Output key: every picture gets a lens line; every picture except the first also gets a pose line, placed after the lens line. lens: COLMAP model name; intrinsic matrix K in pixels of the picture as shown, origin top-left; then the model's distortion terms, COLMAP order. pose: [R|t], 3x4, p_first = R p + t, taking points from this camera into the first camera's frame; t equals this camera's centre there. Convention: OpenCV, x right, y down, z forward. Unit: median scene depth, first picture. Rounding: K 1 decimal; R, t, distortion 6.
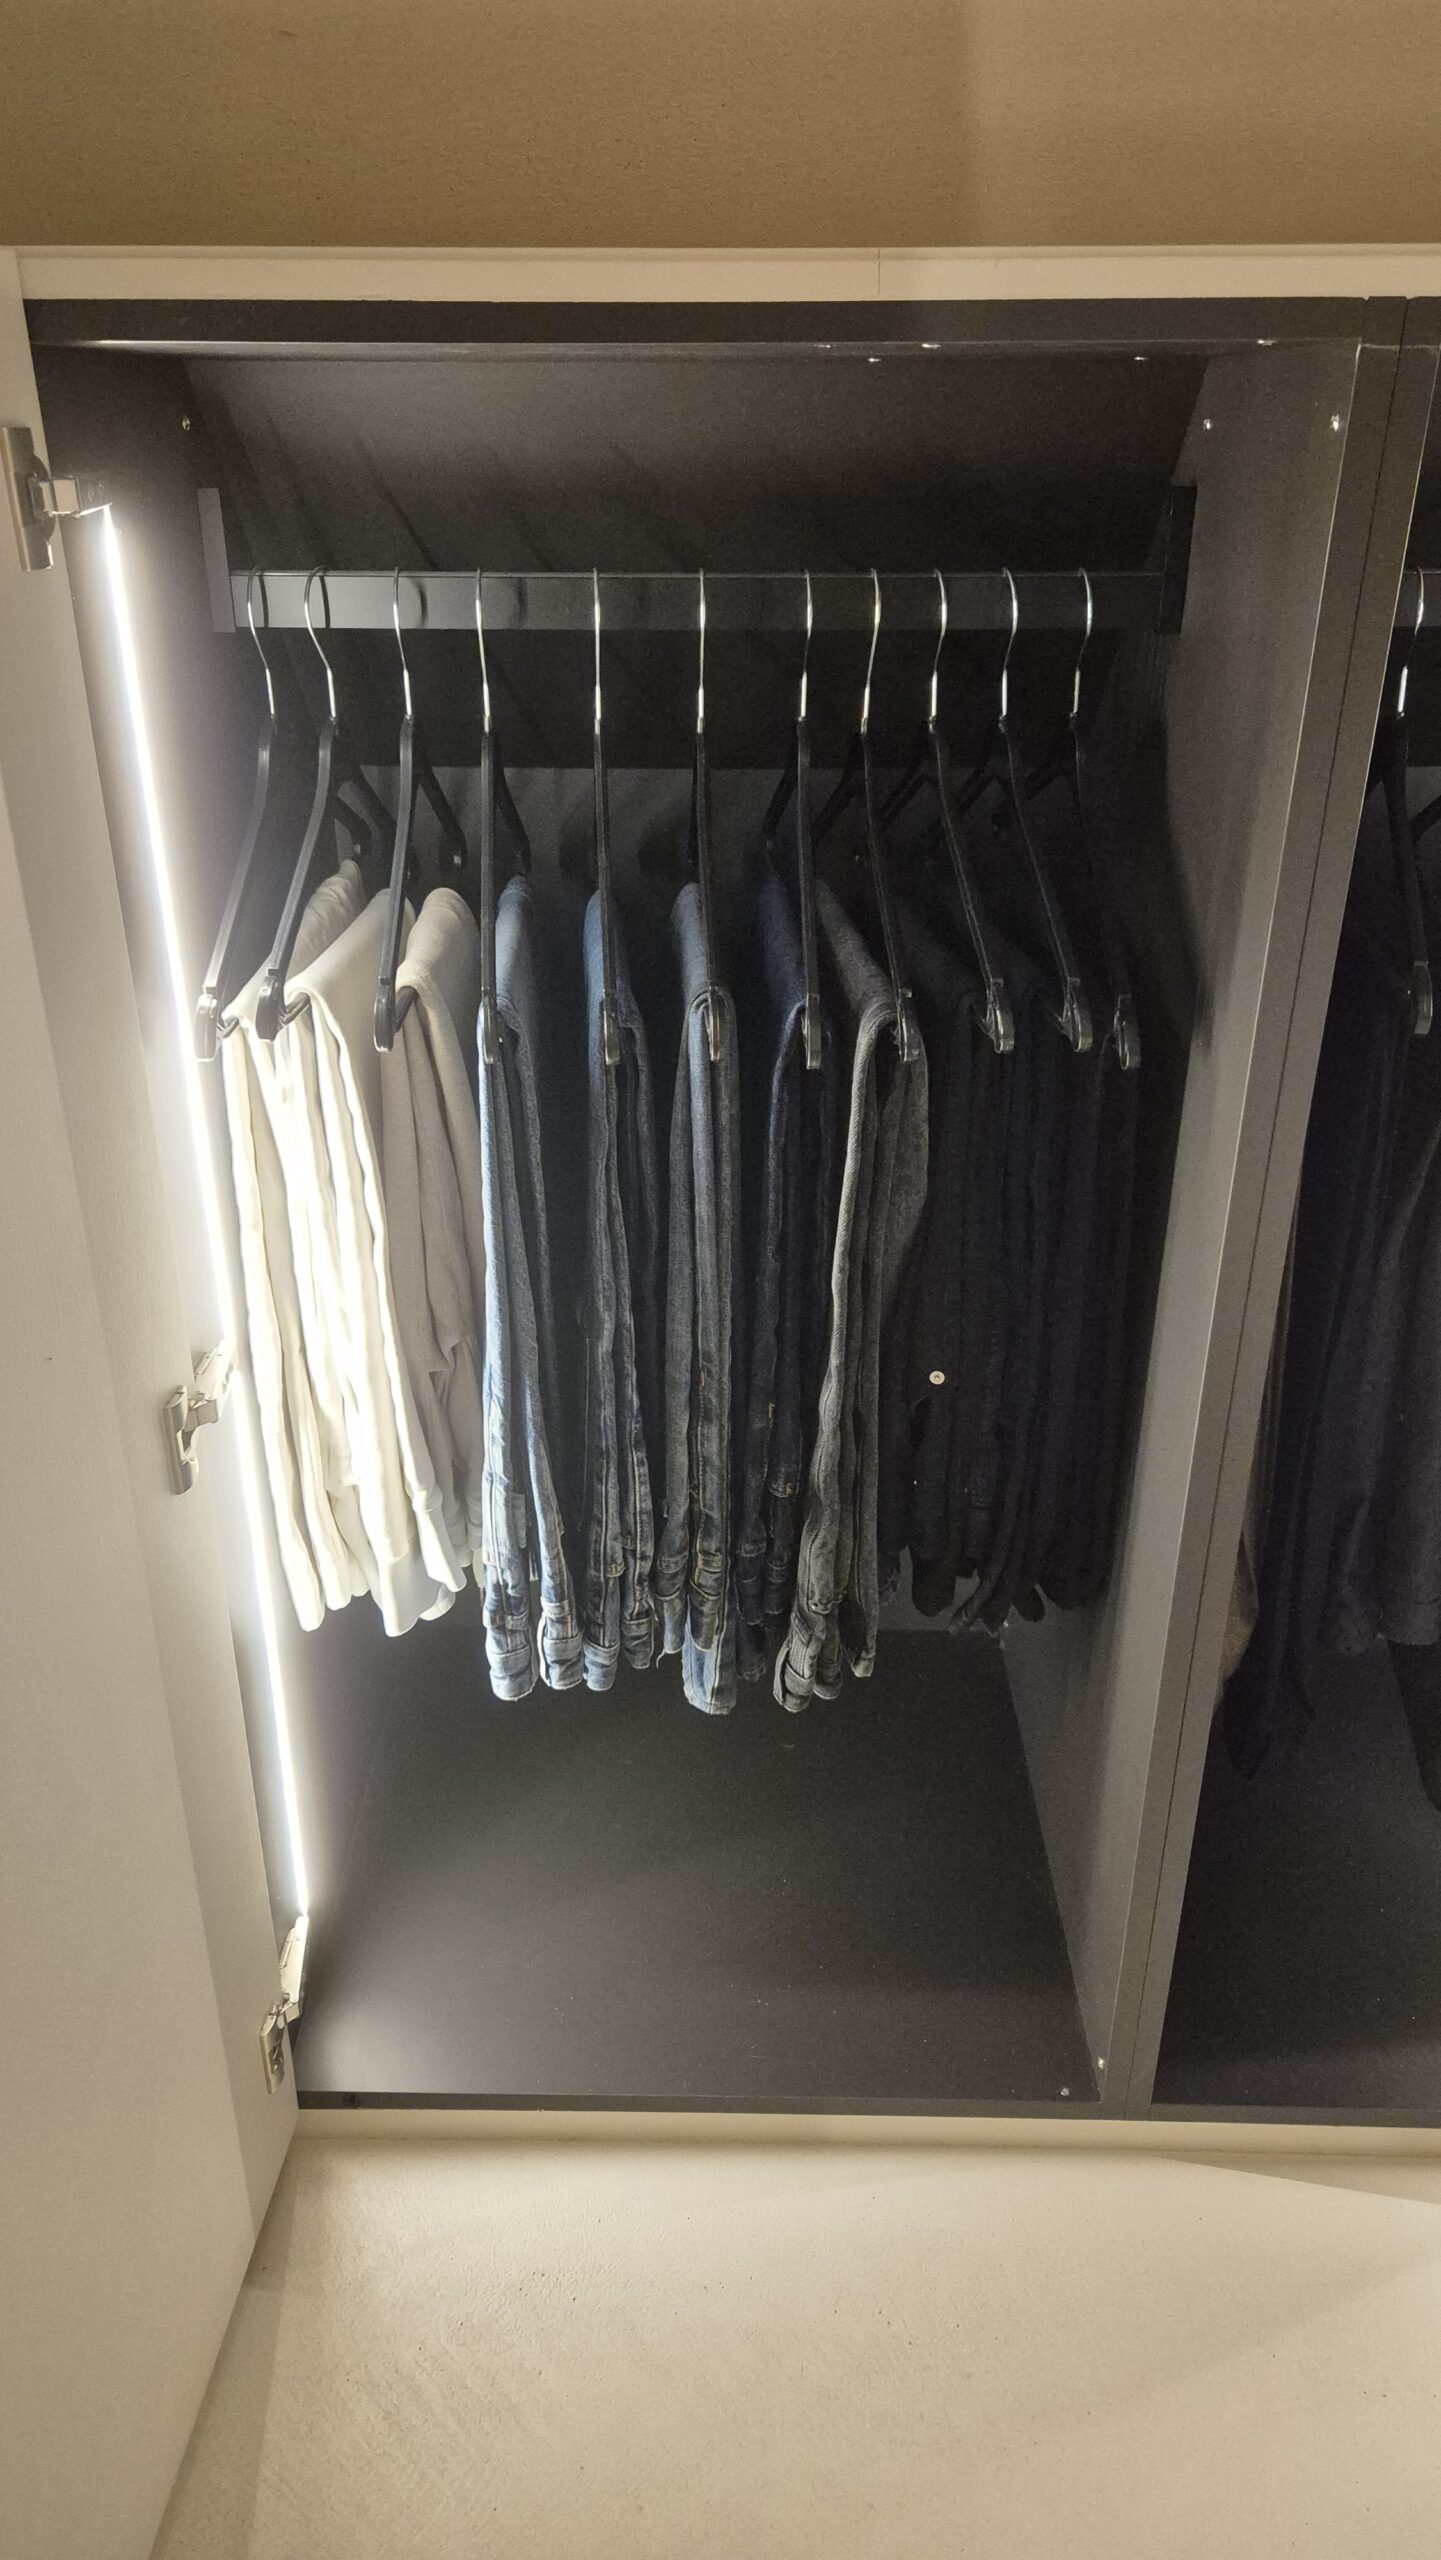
lens RADIAL K [[1734.0, 0, 695.6], [0, 1734.0, 1263.9], [0, 0, 1]] dist [0.035750, -0.022503]
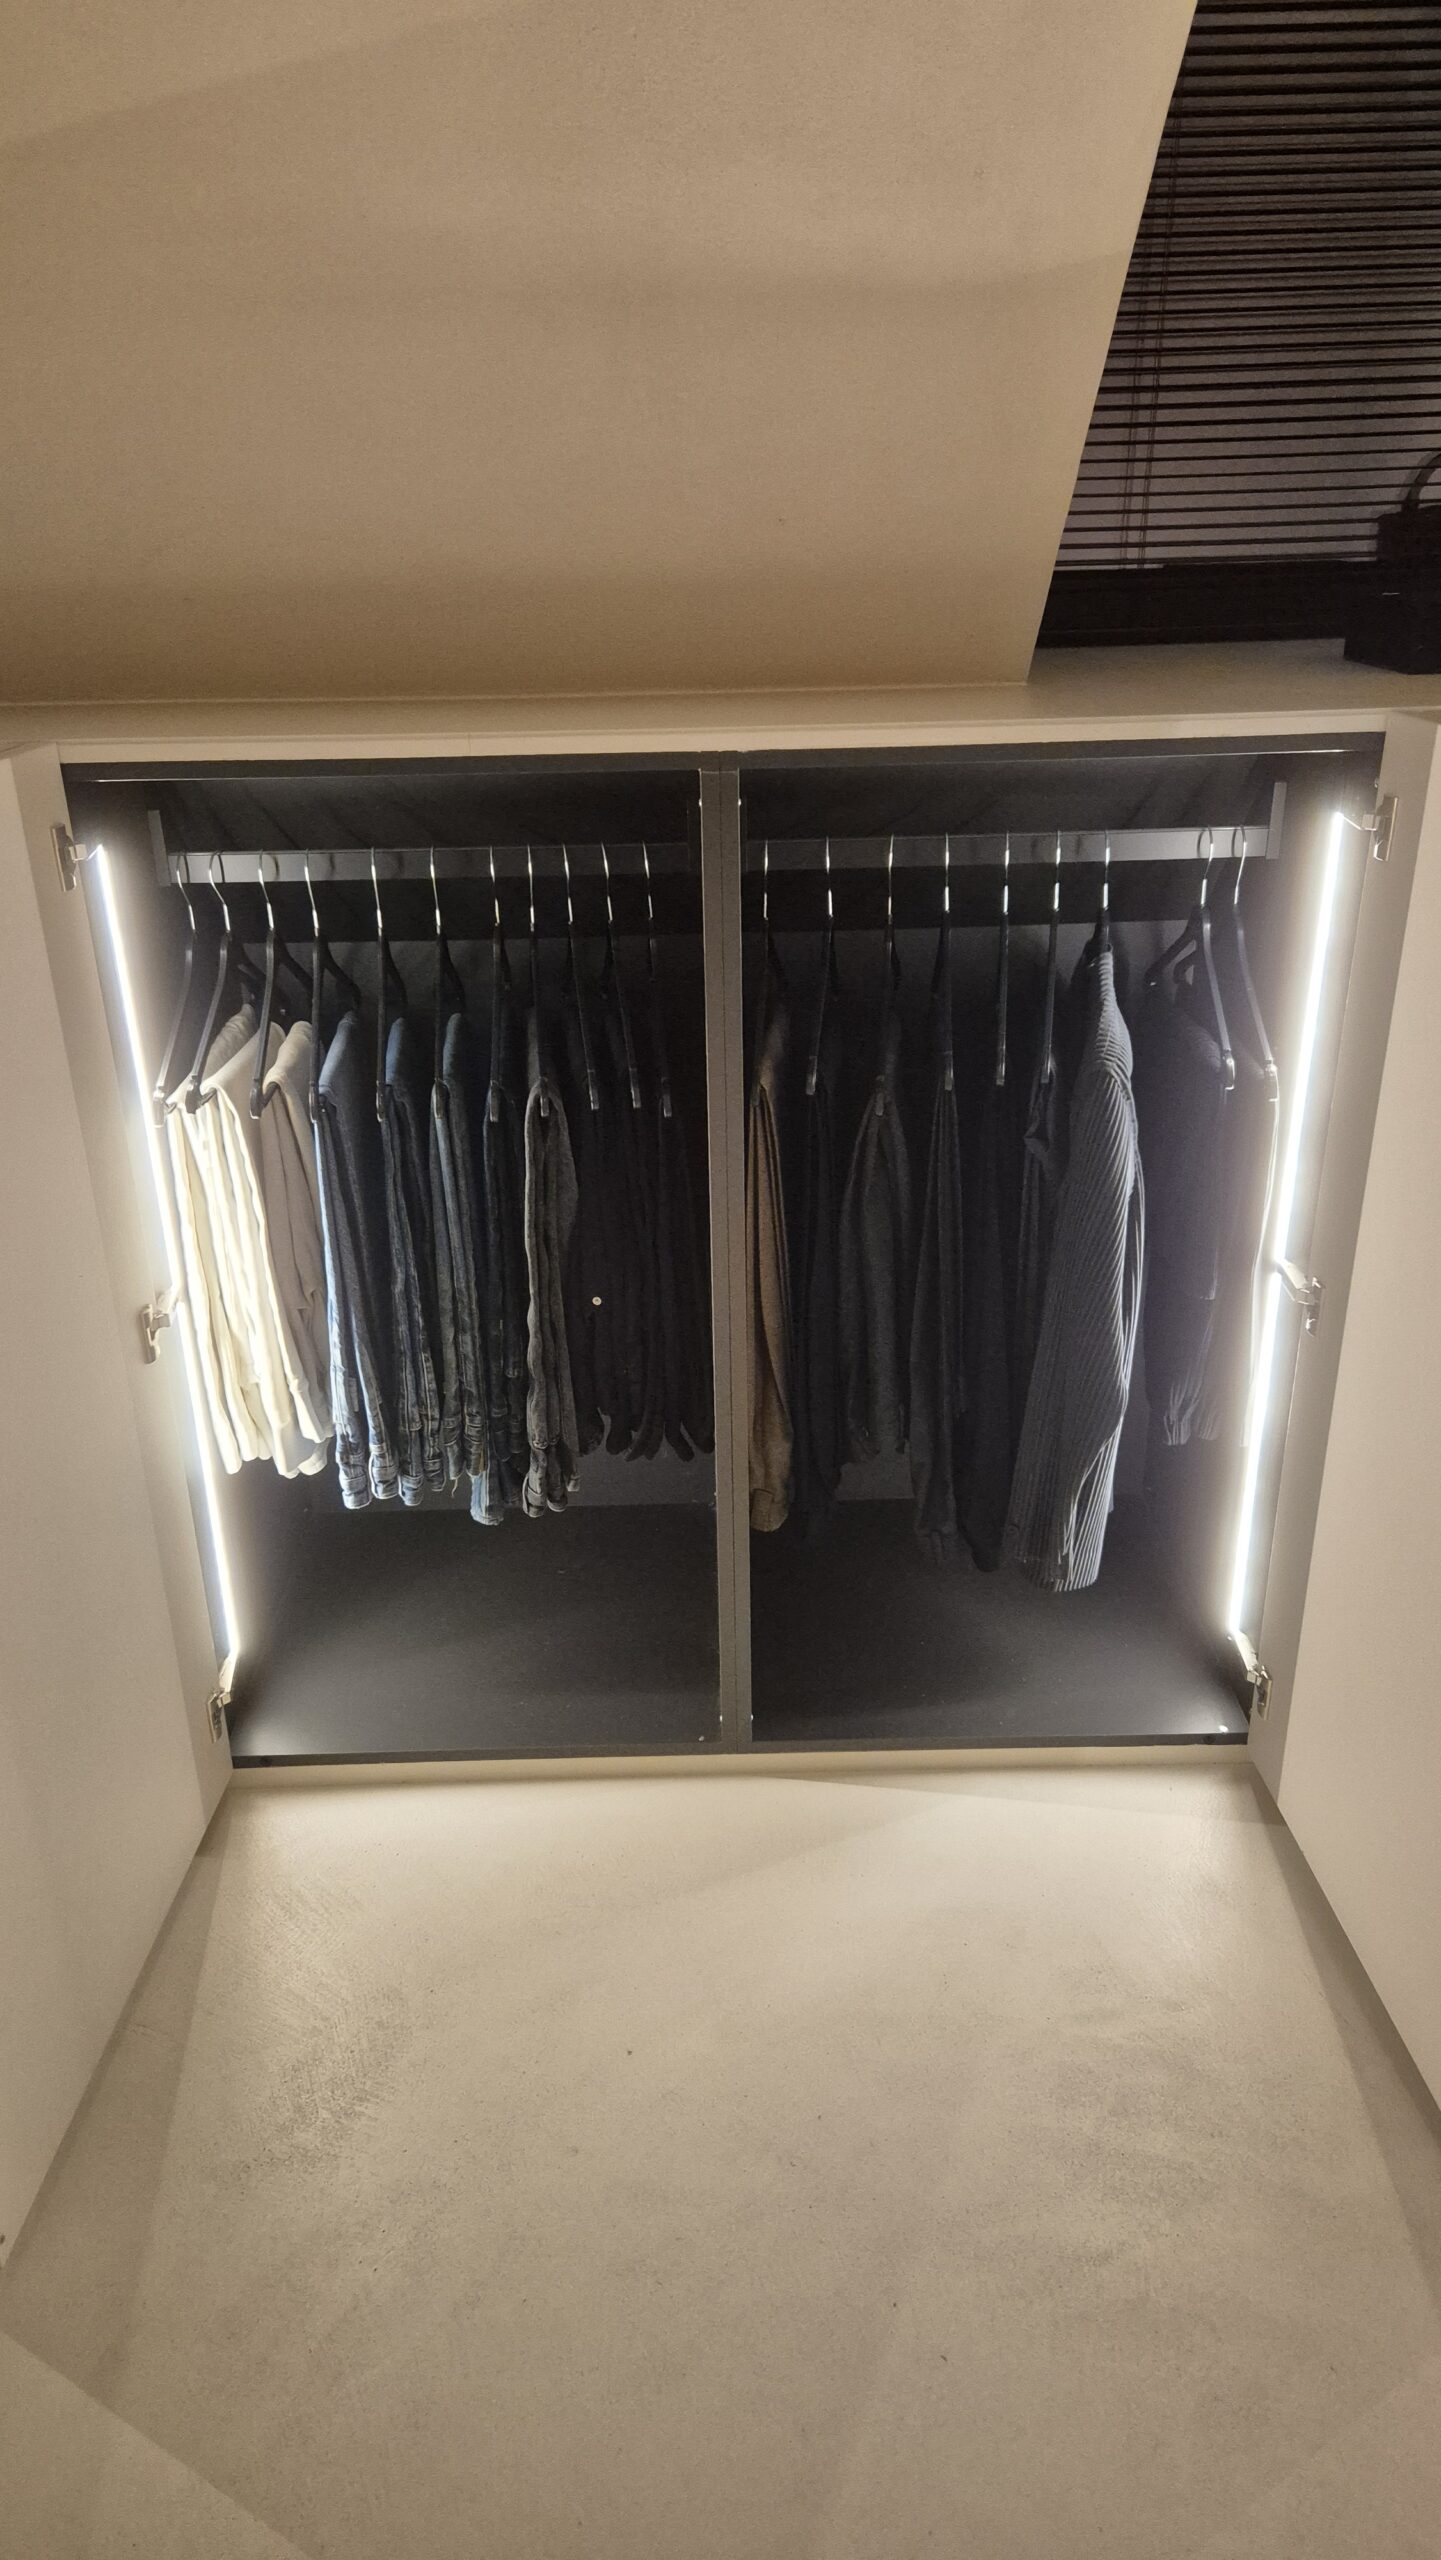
lens RADIAL K [[1734.0, 0, 708.7], [0, 1734.0, 1272.0], [0, 0, 1]] dist [0.035750, -0.022503]
pose [[0.999232, -0.032940, 0.021223, 0.214610], [0.033704, 0.998757, -0.036734, 0.104085], [-0.019987, 0.037421, 0.999100, -0.707492]]
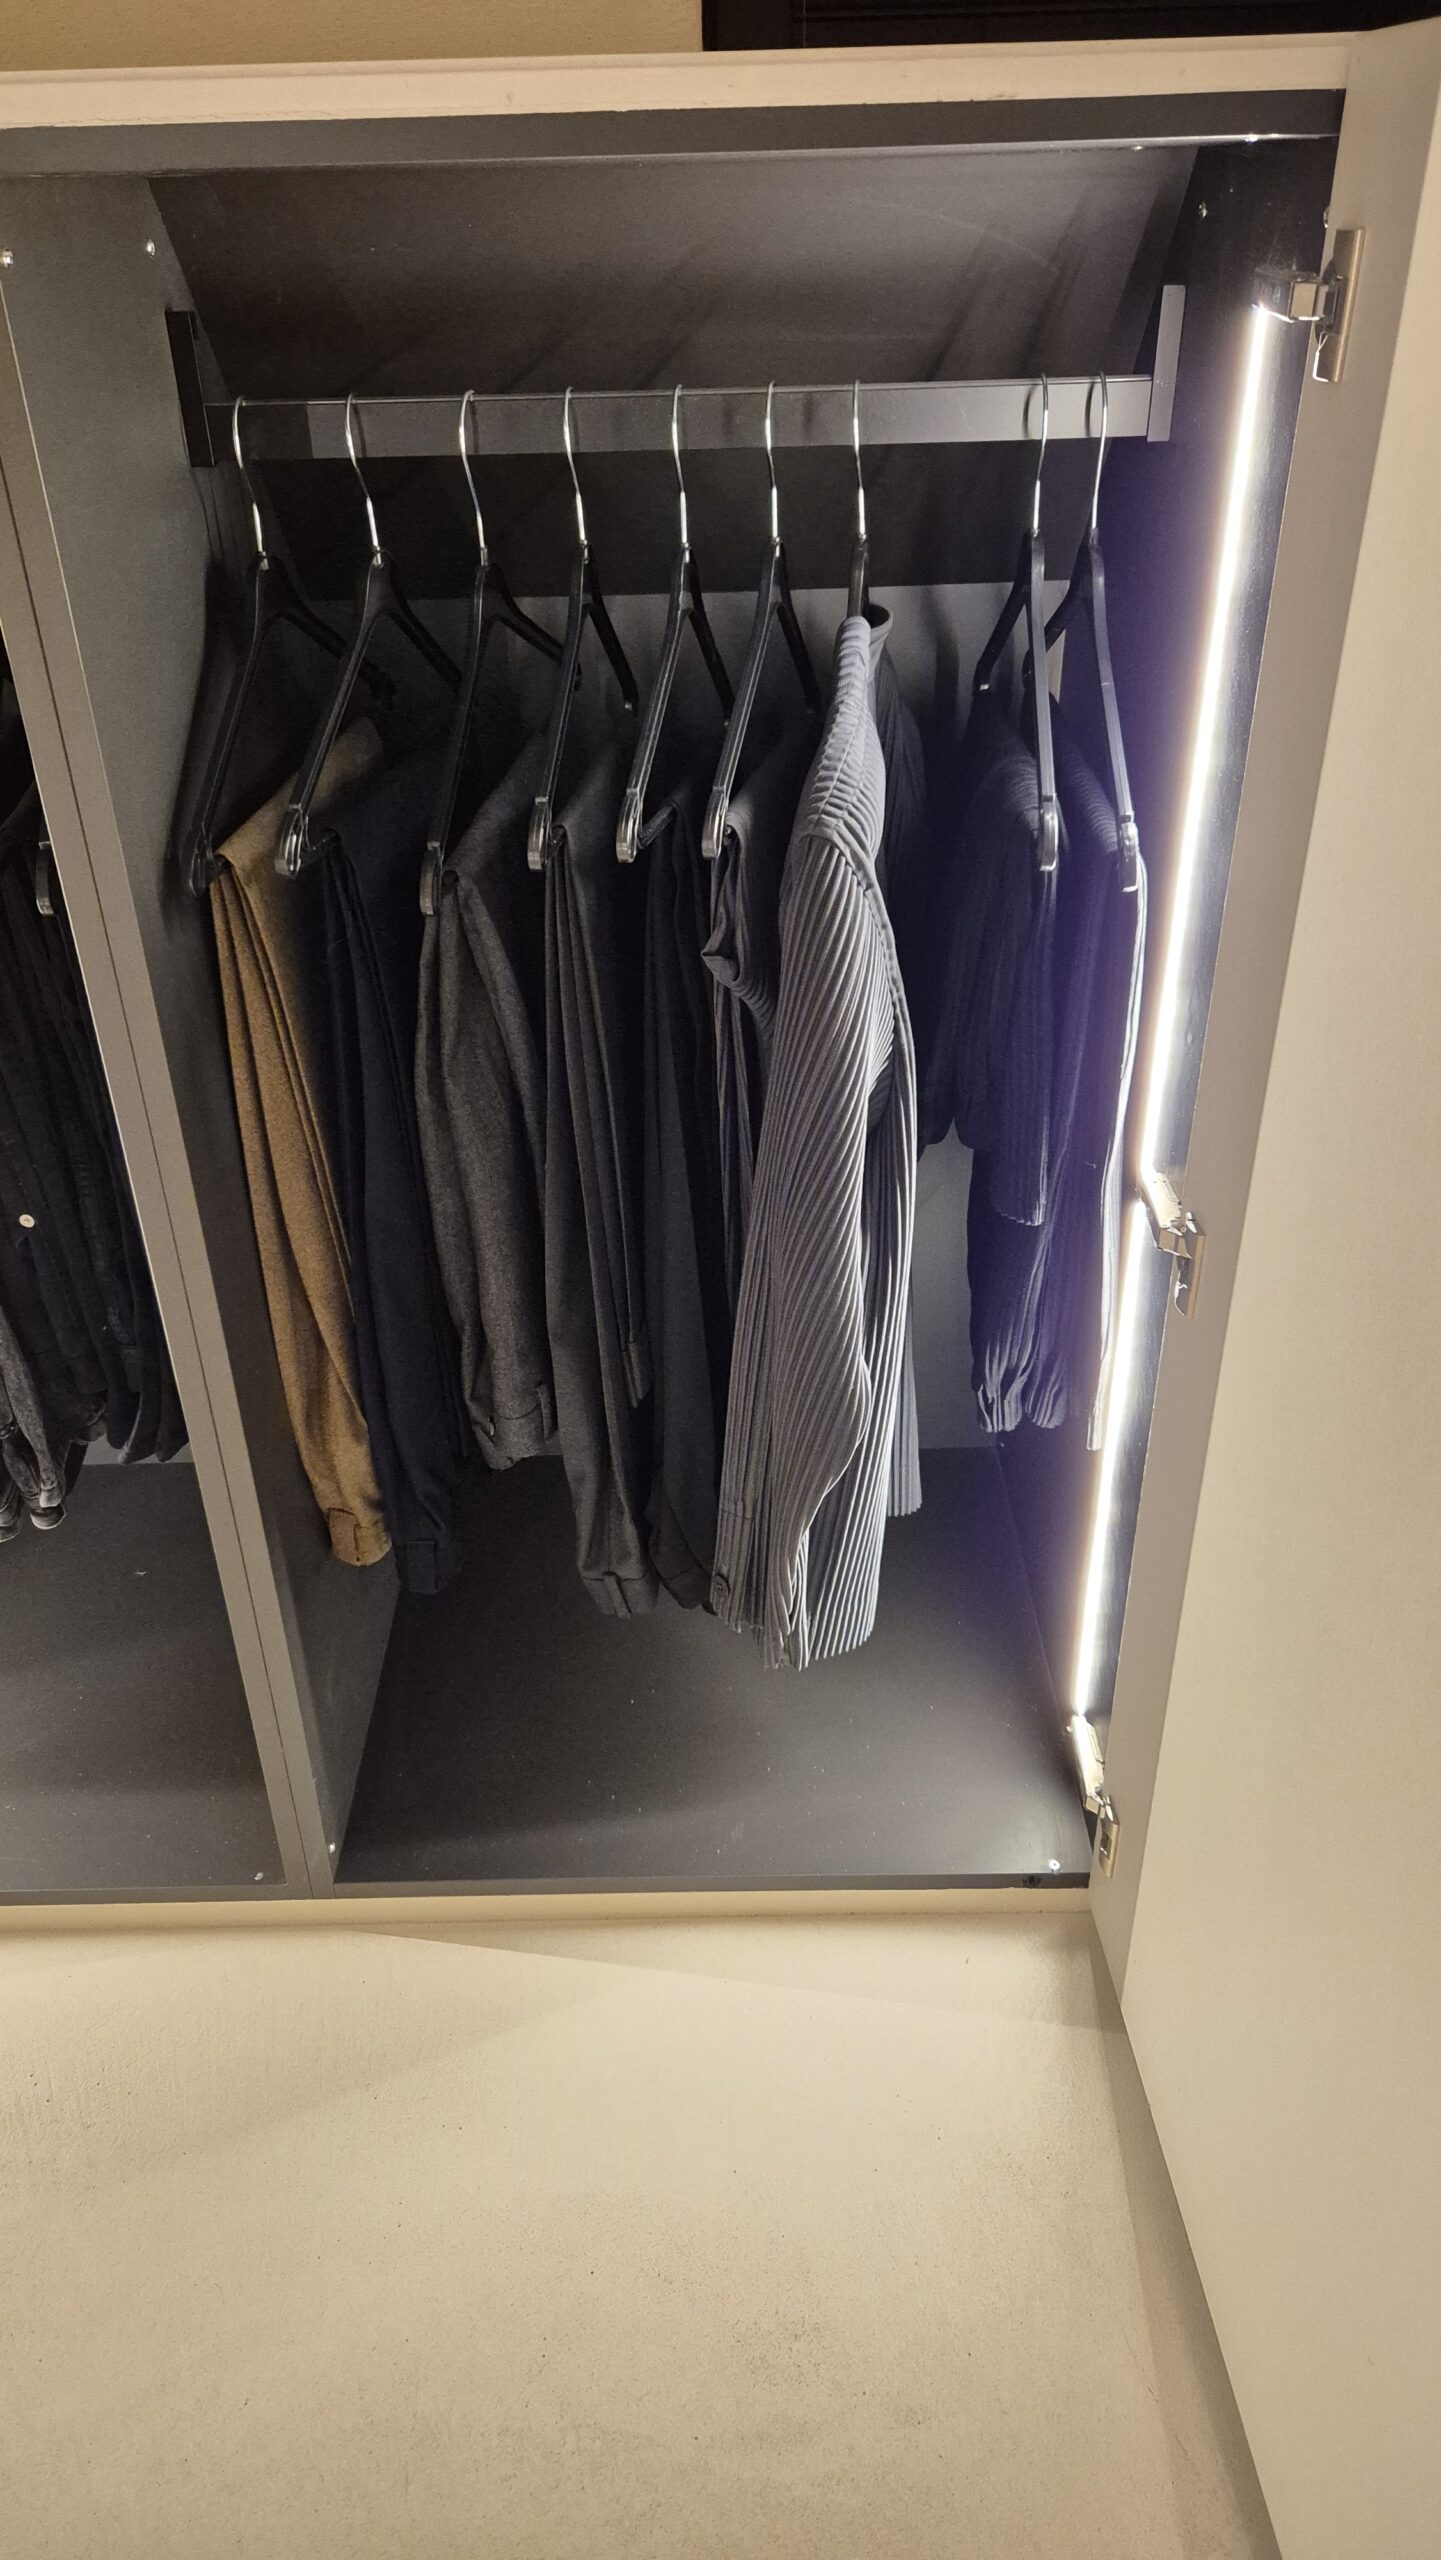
lens RADIAL K [[1734.0, 0, 704.0], [0, 1734.0, 1281.8], [0, 0, 1]] dist [0.035750, -0.022503]
pose [[0.999453, -0.032681, 0.004971, 0.535717], [0.032052, 0.994841, 0.096251, 0.014486], [-0.008091, -0.096040, 0.995345, -0.043478]]
